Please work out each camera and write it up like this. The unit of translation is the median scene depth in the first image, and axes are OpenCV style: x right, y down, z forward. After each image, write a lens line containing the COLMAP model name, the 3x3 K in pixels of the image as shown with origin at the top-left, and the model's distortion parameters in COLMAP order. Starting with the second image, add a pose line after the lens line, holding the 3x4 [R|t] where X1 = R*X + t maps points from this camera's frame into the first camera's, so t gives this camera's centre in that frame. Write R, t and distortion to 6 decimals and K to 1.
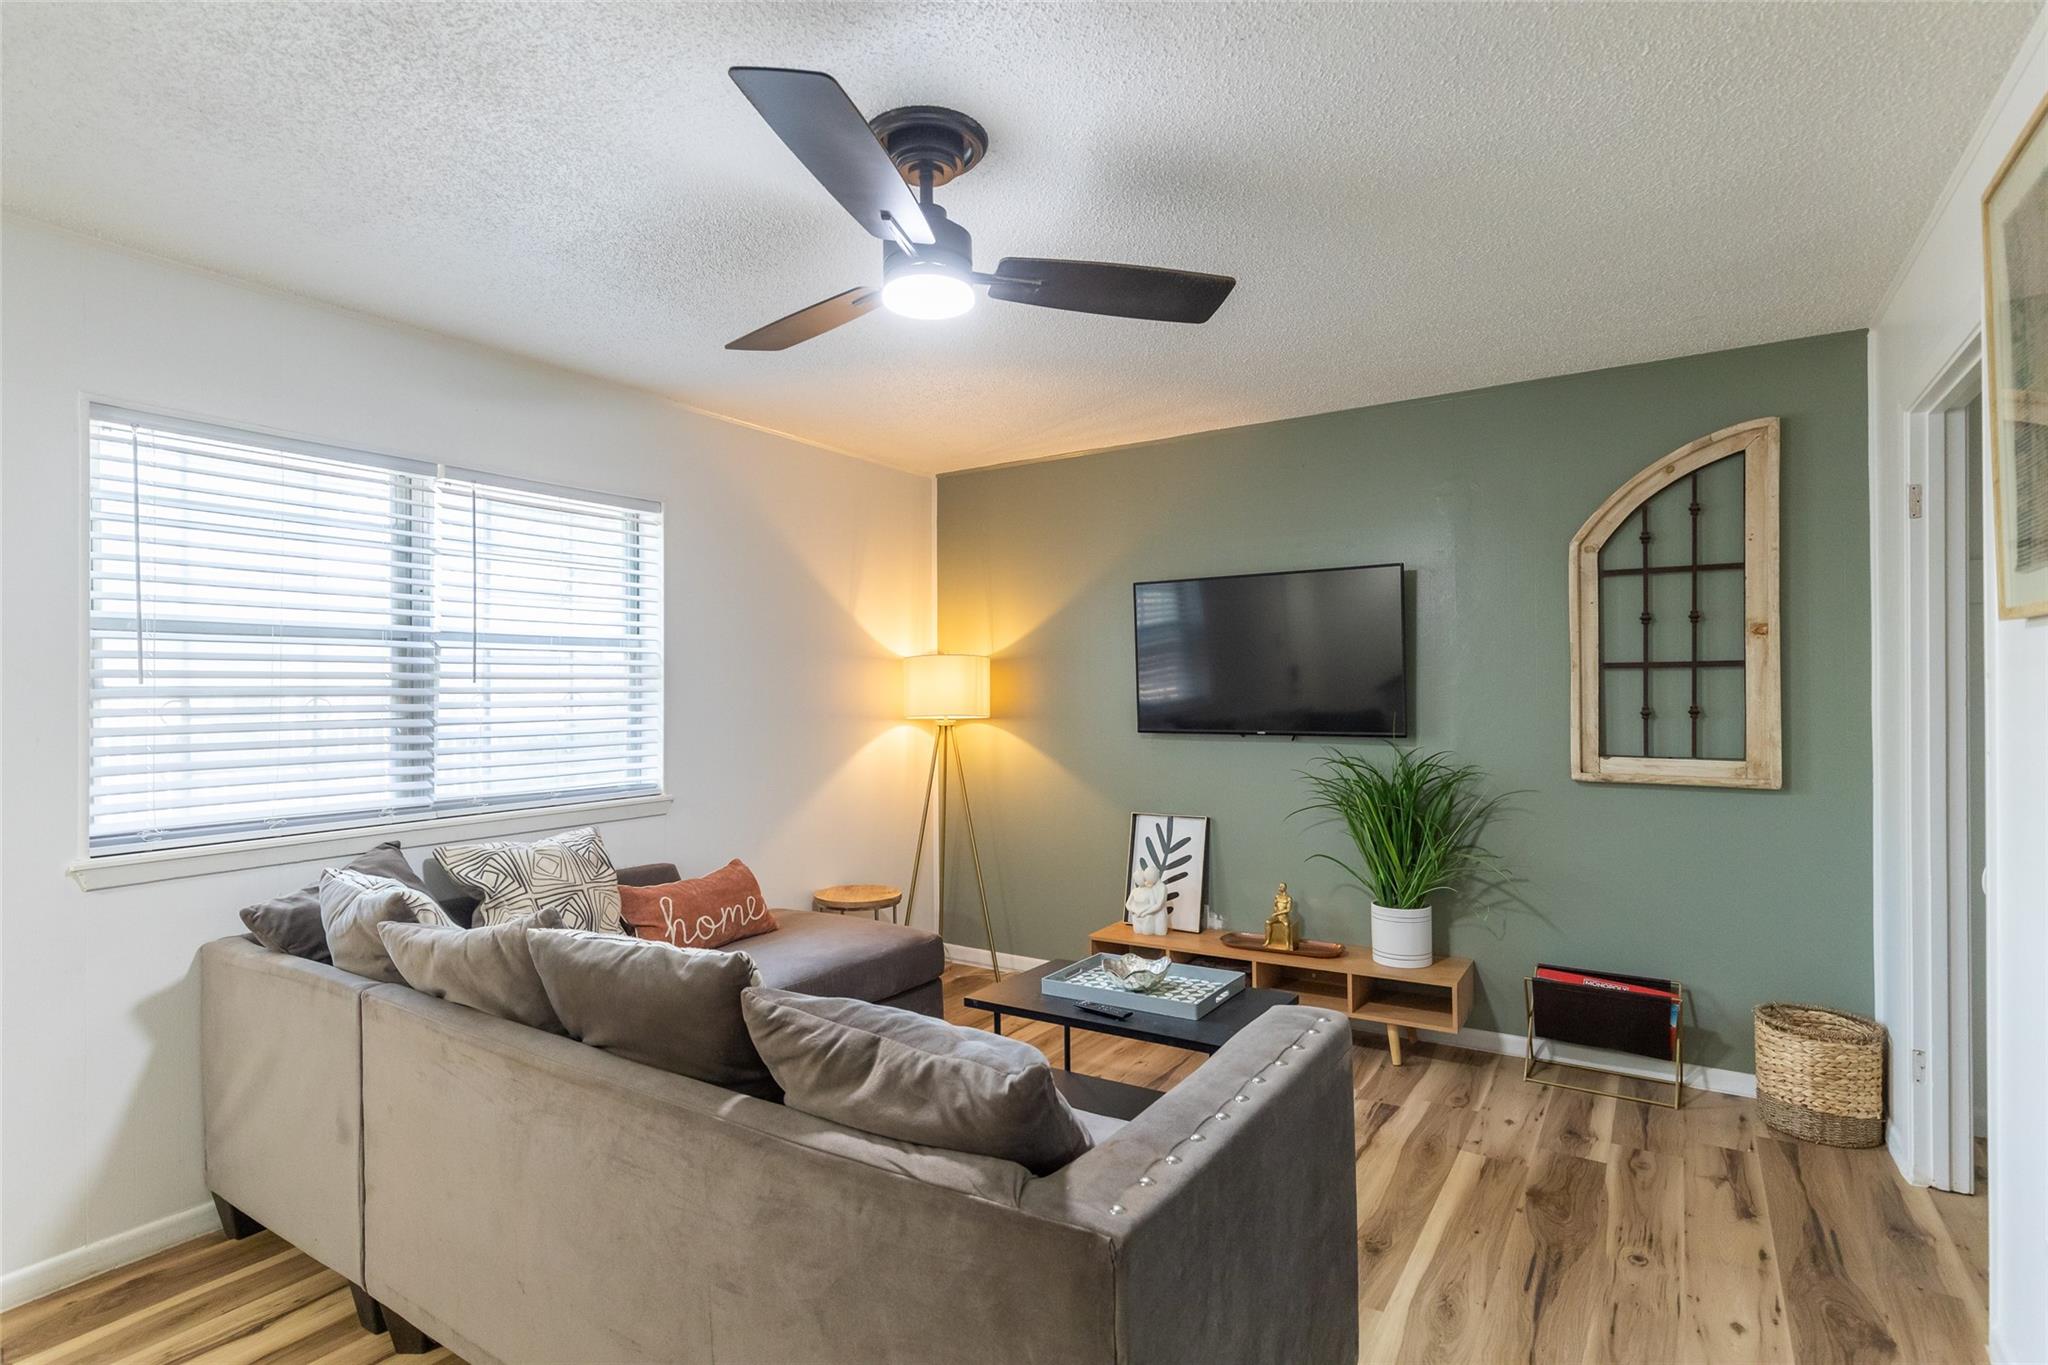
lens RADIAL K [[1018.3, 0, 1024.3], [0, 1018.3, 690.5], [0, 0, 1]] dist [0.000895, 0.000192]
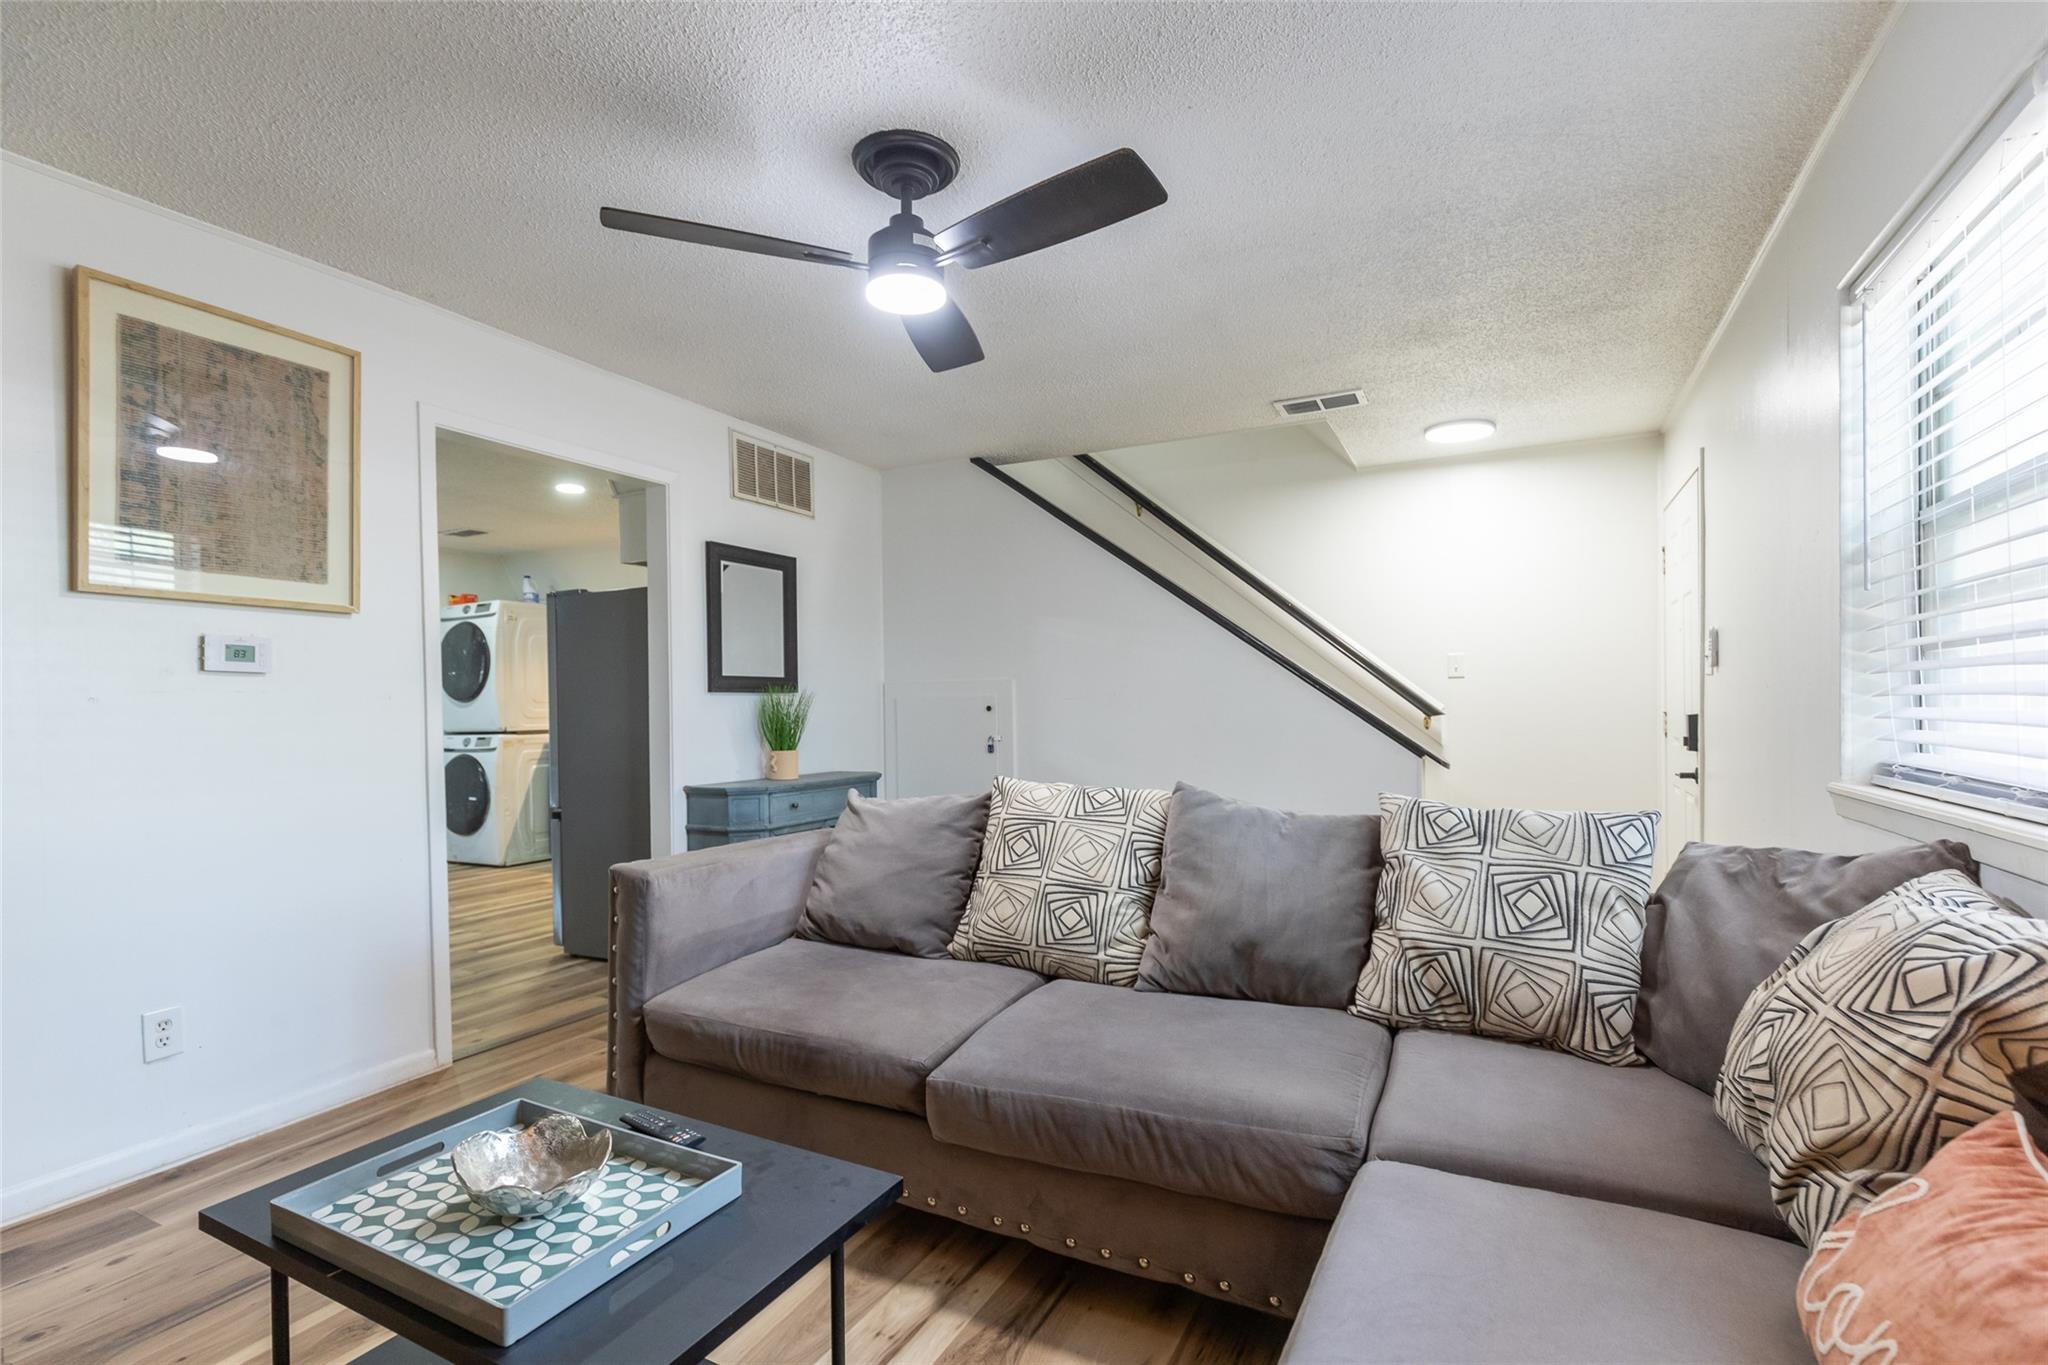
lens RADIAL K [[931.5, 0, 1027.1], [0, 931.5, 703.0], [0, 0, 1]] dist [0.003575, 0.000217]
pose [[-0.994327, 0.019738, -0.104521, -0.071788], [0.019447, 0.999804, 0.003806, 0.050658], [0.104576, 0.001752, -0.994515, 1.229067]]
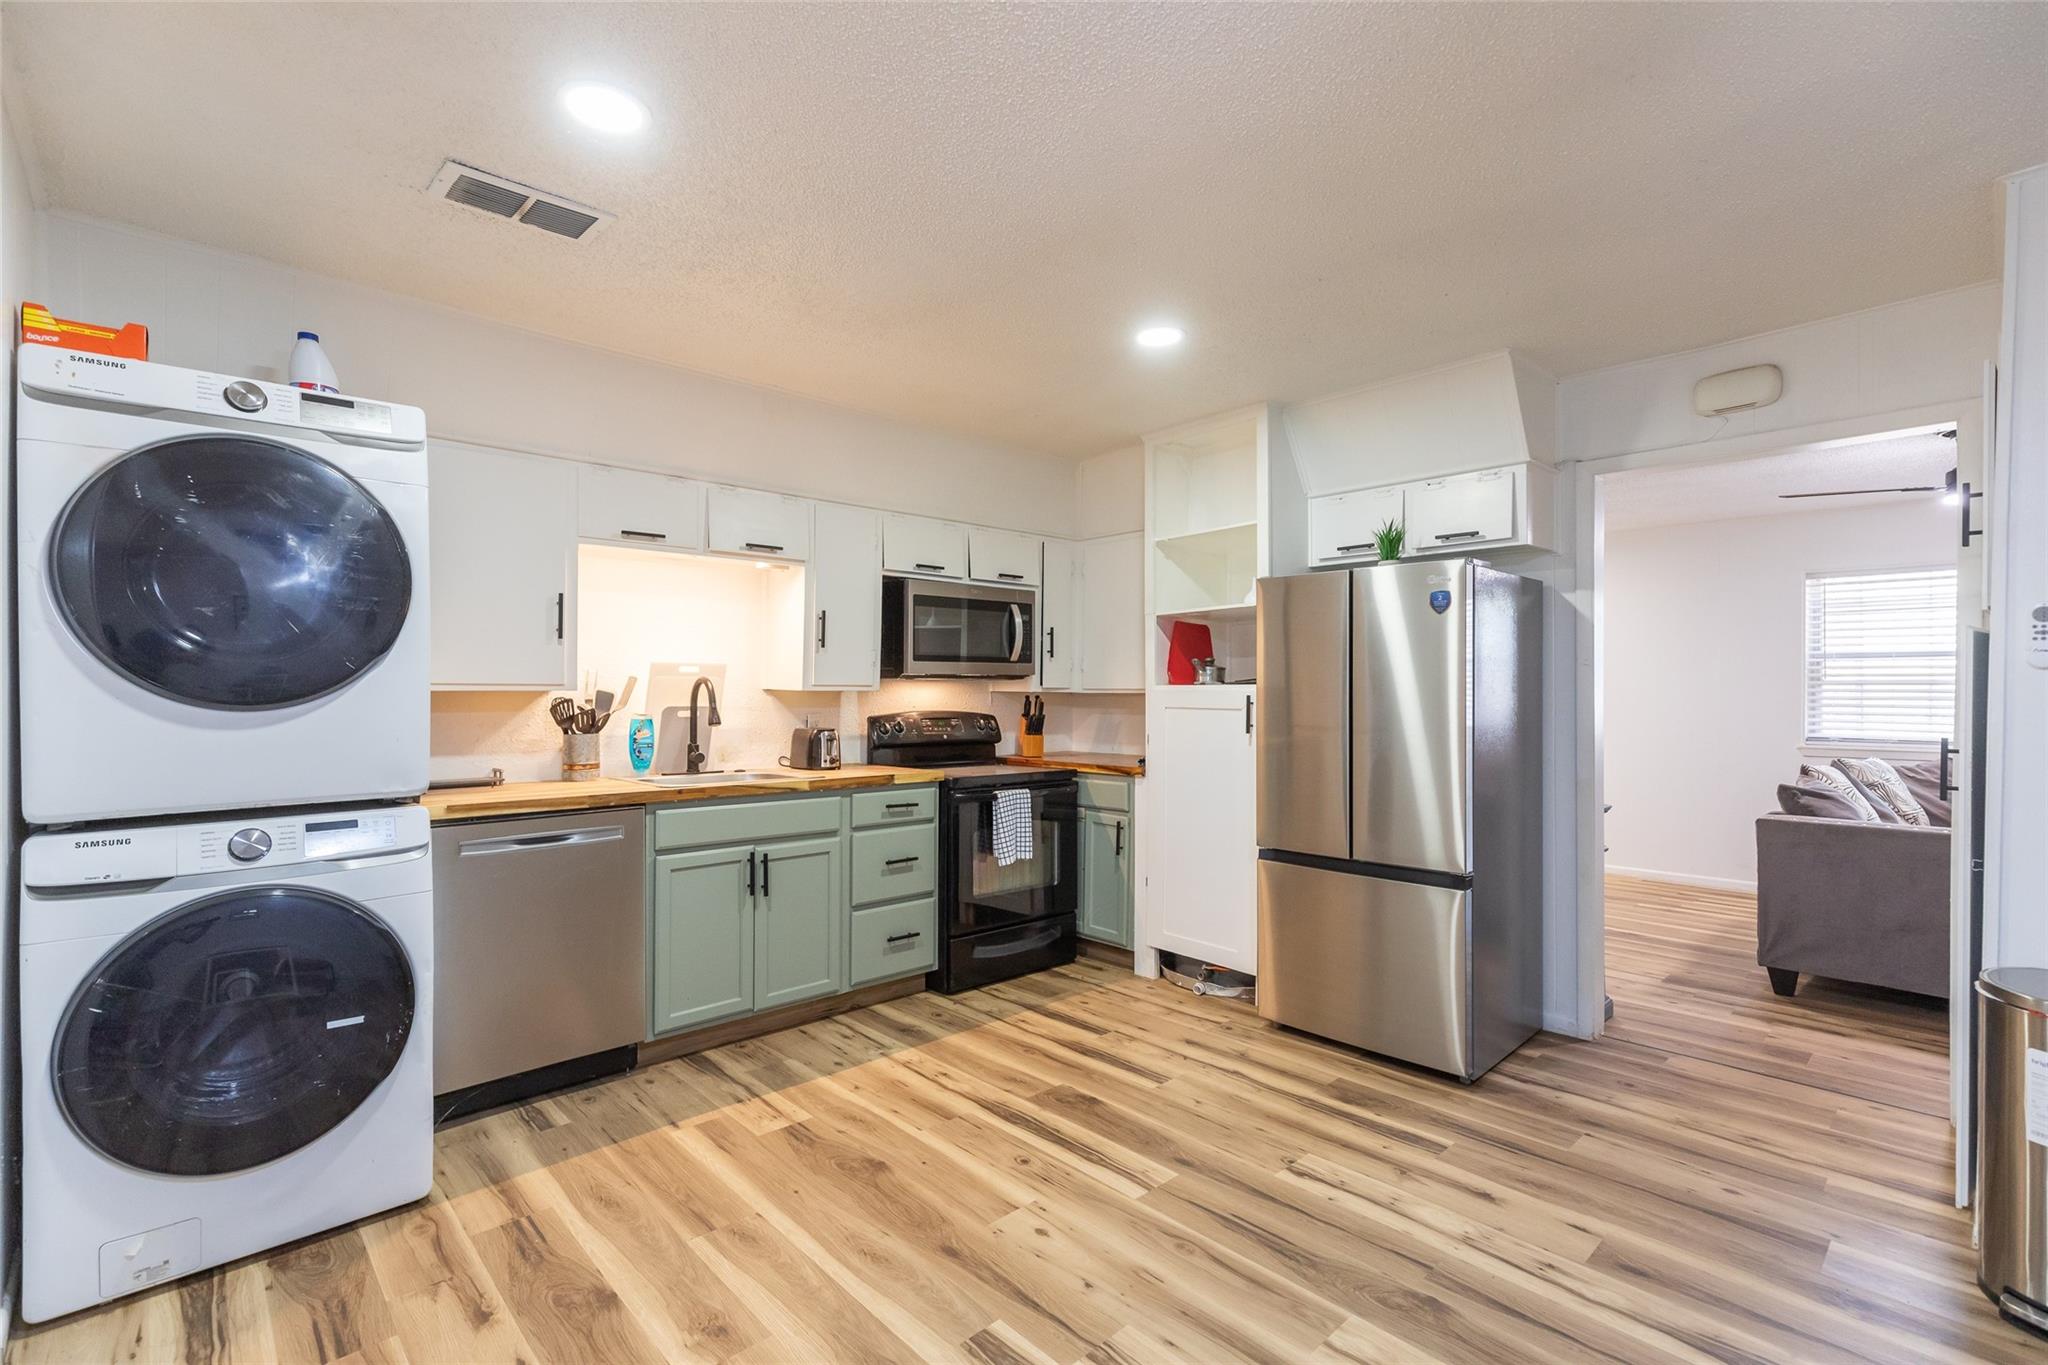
lens RADIAL K [[931.5, 0, 1035.3], [0, 931.5, 683.5], [0, 0, 1]] dist [0.003575, 0.000217]
pose [[-0.243064, 0.001420, -0.970009, 1.400553], [-0.004367, 0.999987, 0.002558, 0.011350], [0.970000, 0.004858, -0.243055, -0.284018]]
